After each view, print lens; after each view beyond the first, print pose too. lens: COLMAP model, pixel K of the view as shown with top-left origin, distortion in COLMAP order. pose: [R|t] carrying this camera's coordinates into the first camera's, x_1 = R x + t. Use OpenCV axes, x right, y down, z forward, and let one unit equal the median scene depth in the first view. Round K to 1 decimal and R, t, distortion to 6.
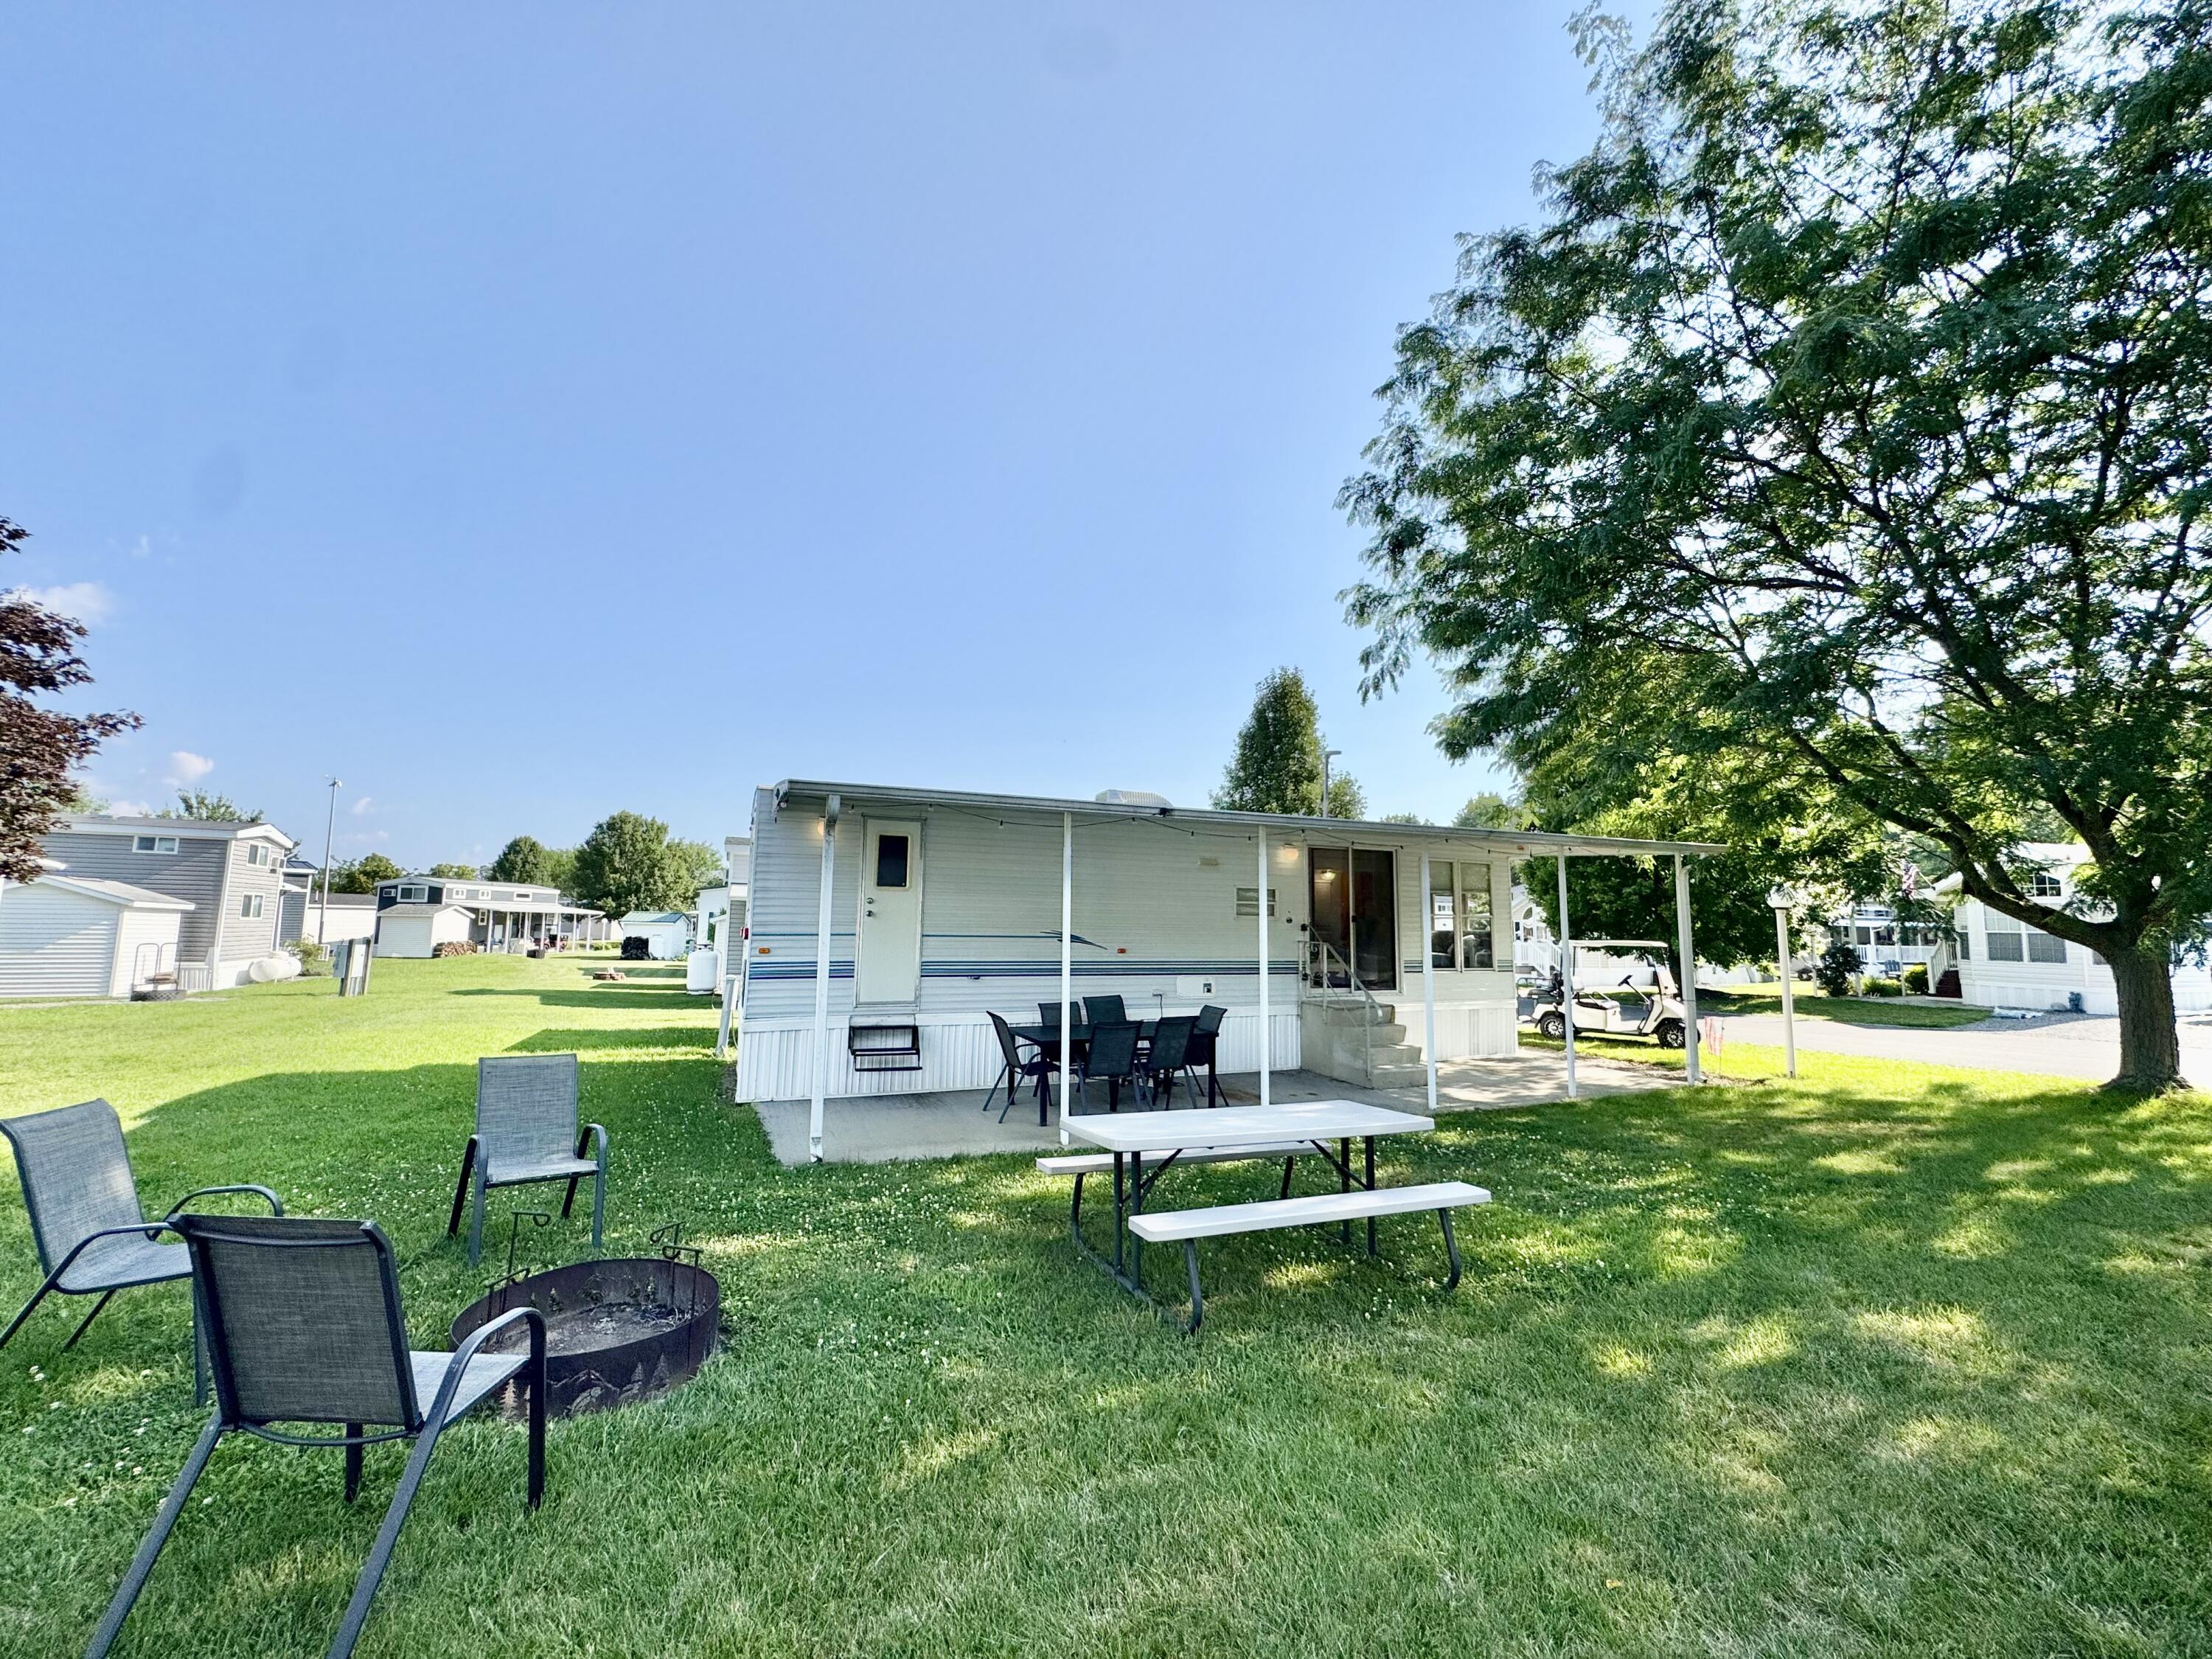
lens RADIAL K [[881.4, 0, 1105.4], [0, 881.4, 823.1], [0, 0, 1]] dist [-0.003908, 0.000855]
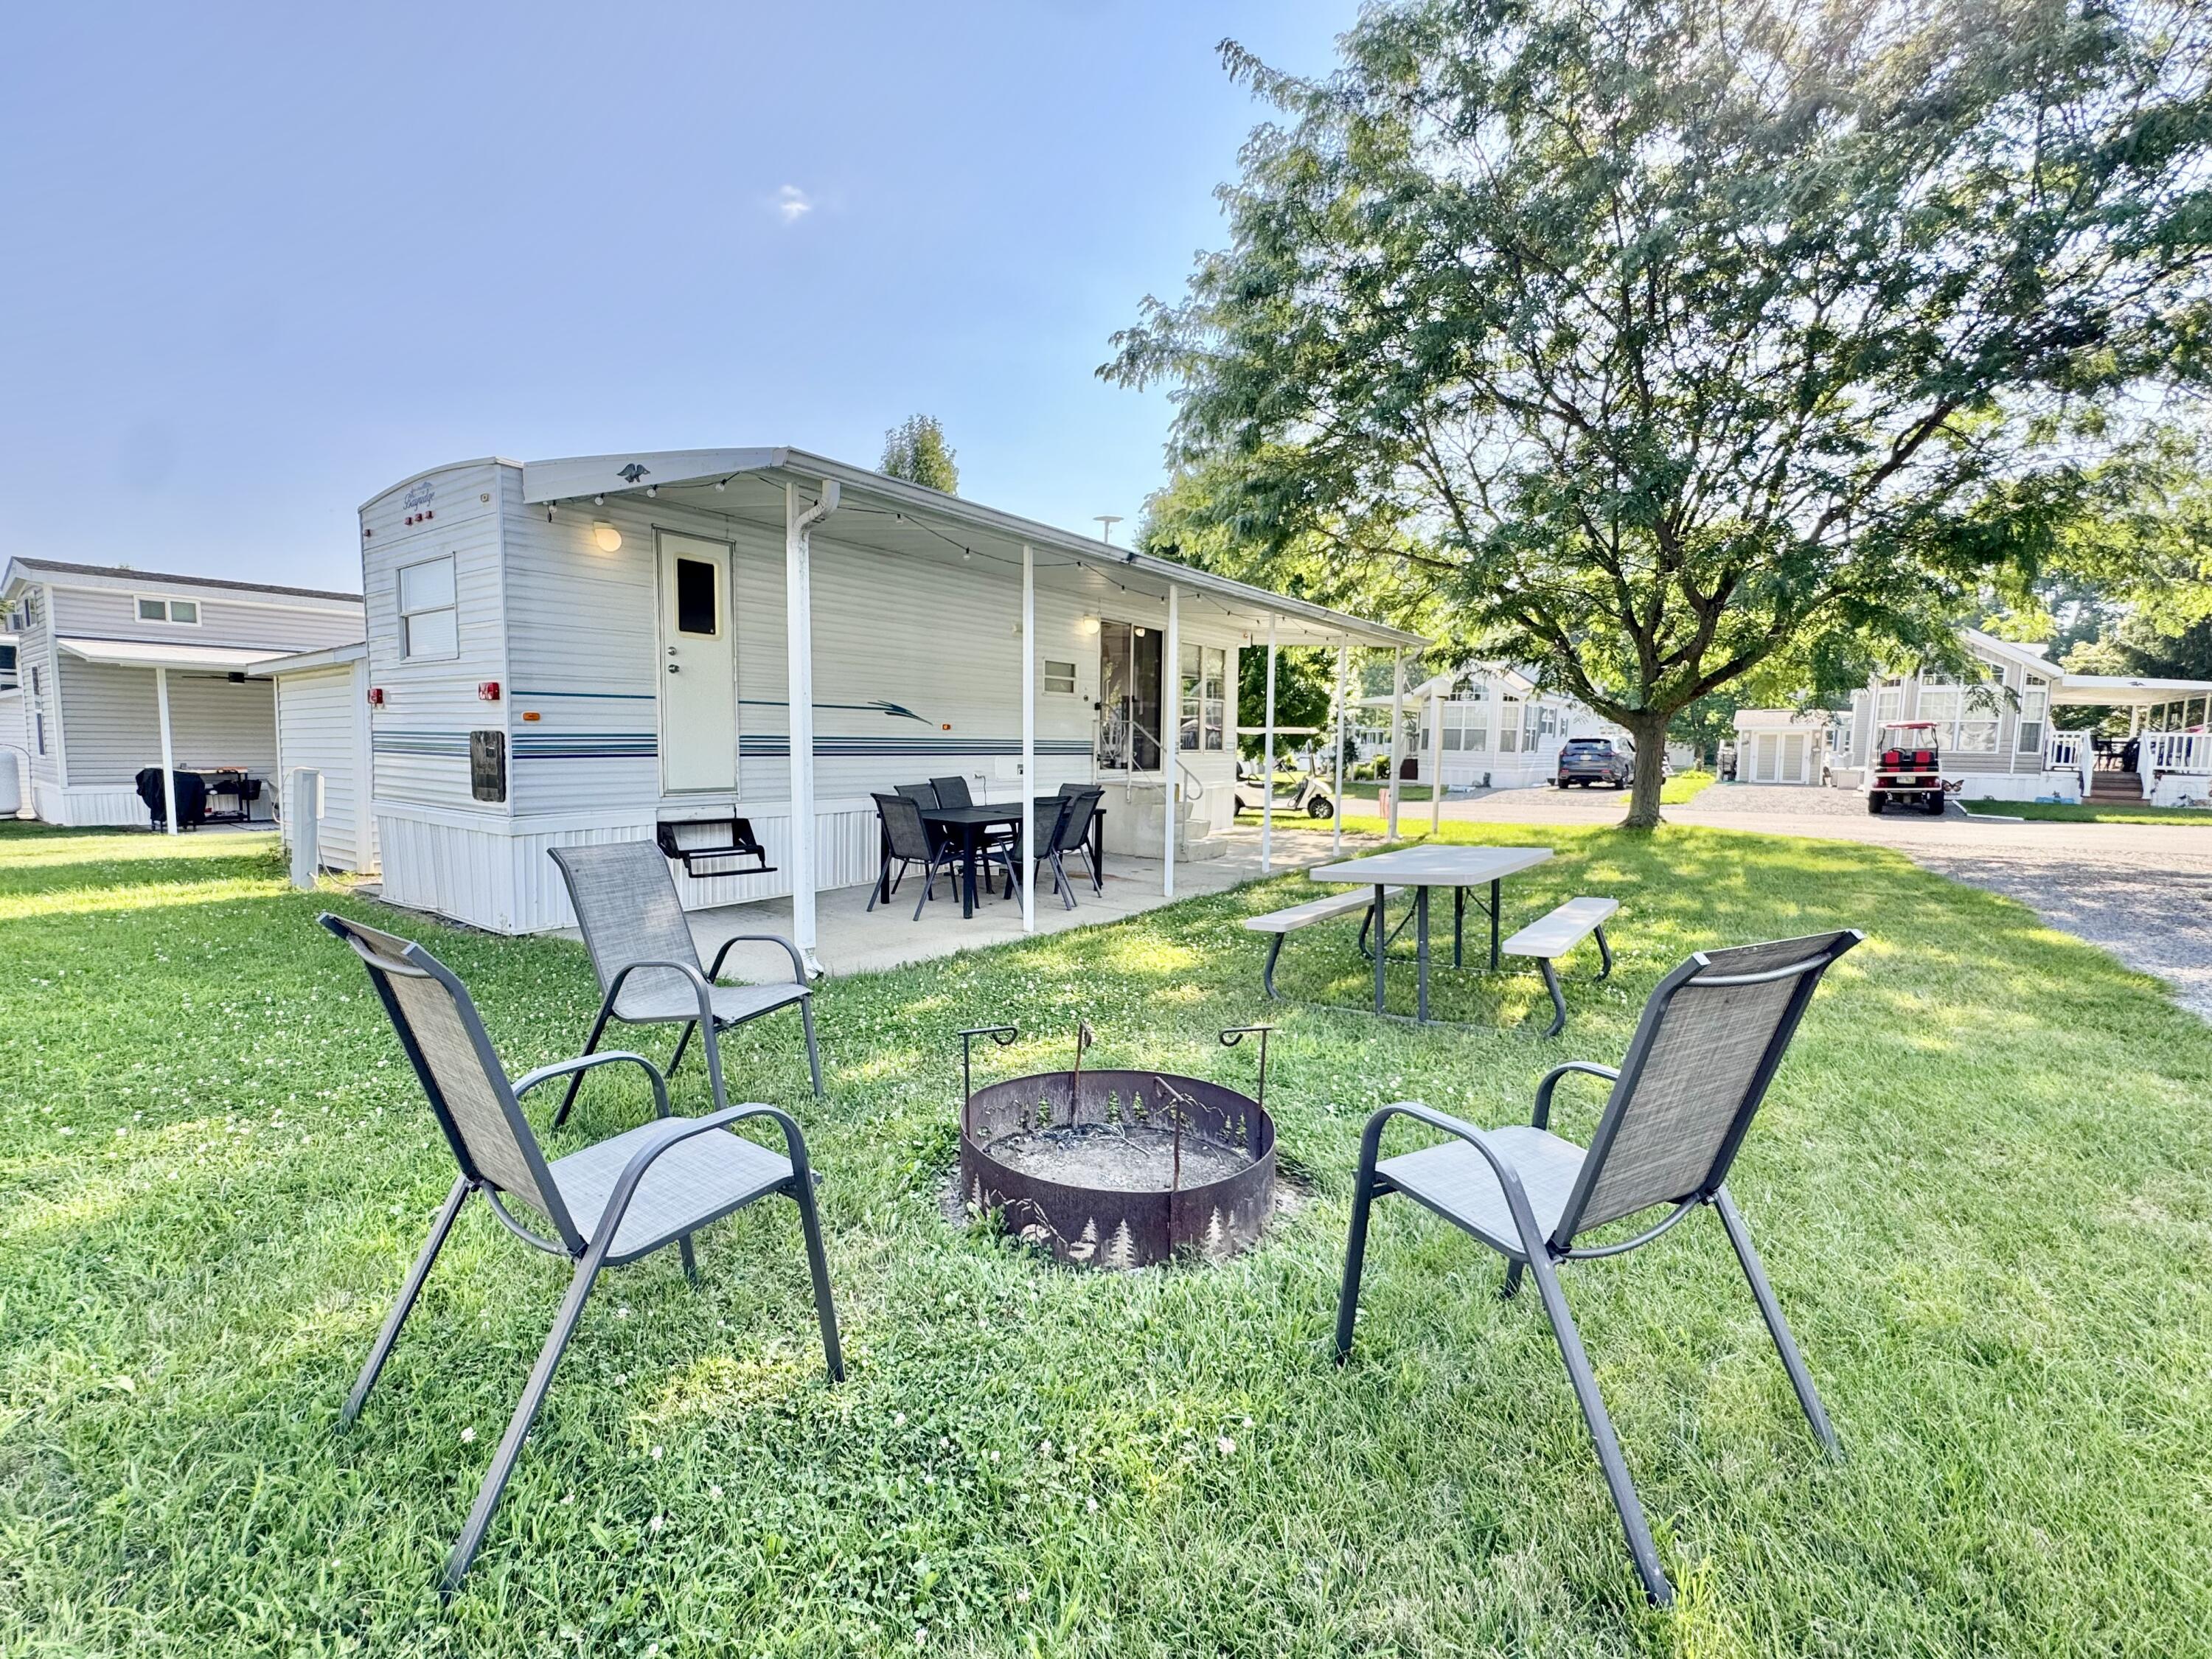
lens RADIAL K [[956.0, 0, 1106.3], [0, 956.0, 828.0], [0, 0, 1]] dist [-0.001962, -0.000070]
pose [[0.852267, -0.048791, 0.520827, -0.341592], [-0.064333, 0.978306, 0.196922, 0.047856], [-0.519136, -0.201336, 0.830639, 0.124647]]
